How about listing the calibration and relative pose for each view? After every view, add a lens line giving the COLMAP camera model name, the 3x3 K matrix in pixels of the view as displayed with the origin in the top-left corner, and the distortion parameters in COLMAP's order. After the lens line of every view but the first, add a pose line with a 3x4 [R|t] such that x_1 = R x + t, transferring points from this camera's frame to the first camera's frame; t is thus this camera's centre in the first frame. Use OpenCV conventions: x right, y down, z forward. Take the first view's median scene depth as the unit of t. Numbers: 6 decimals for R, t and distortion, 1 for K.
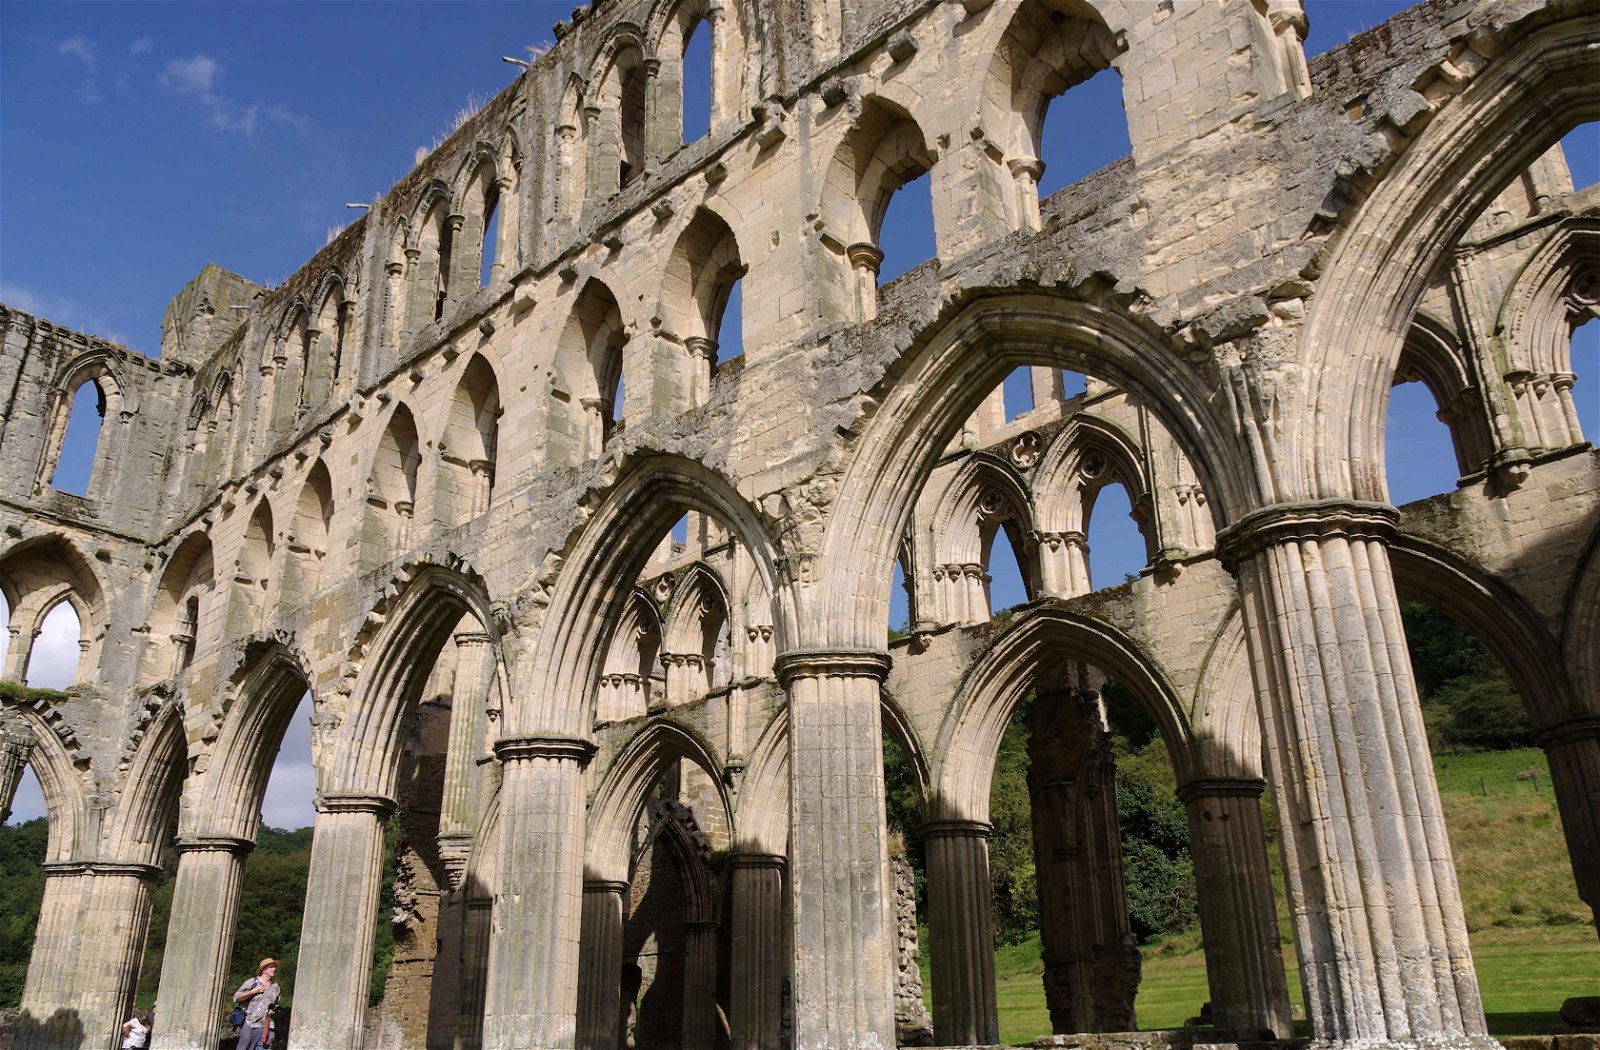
lens RADIAL K [[1153.3, 0, 798.0], [0, 1153.3, 576.9], [0, 0, 1]] dist [-0.004063, -0.002750]
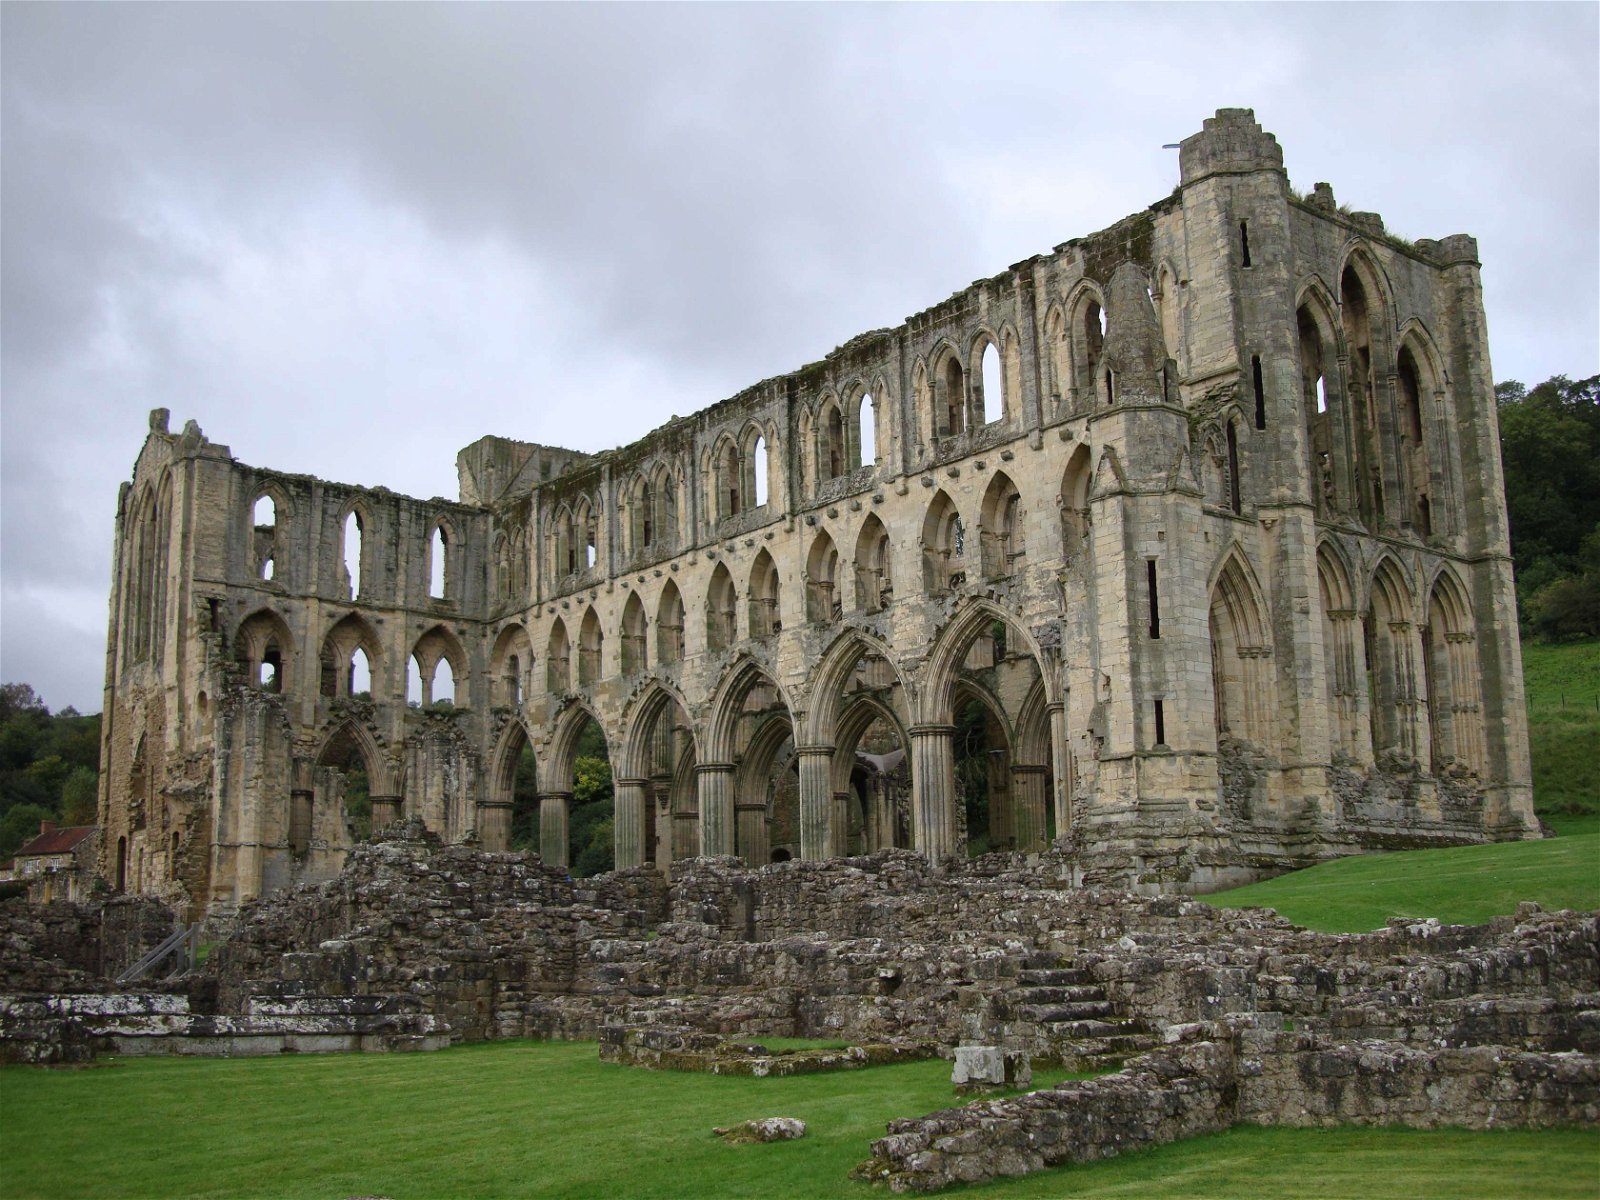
lens RADIAL K [[1733.1, 0, 800.0], [0, 1733.1, 600.0], [0, 0, 1]] dist [-0.157181, -0.018902]
pose [[0.986798, -0.034451, -0.158252, 0.432984], [0.063128, 0.981649, 0.179942, -0.669190], [0.149149, -0.187557, 0.970864, -1.942396]]
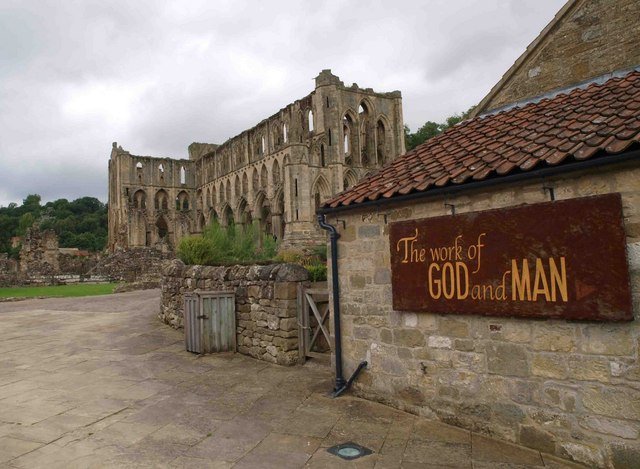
lens RADIAL K [[526.6, 0, 295.2], [0, 526.6, 222.8], [0, 0, 1]] dist [-0.172830, 0.001297]
pose [[0.959552, -0.048457, -0.277330, 1.249958], [0.129519, 0.950623, 0.282031, -0.888479], [0.249969, -0.306543, 0.918448, -2.542963]]
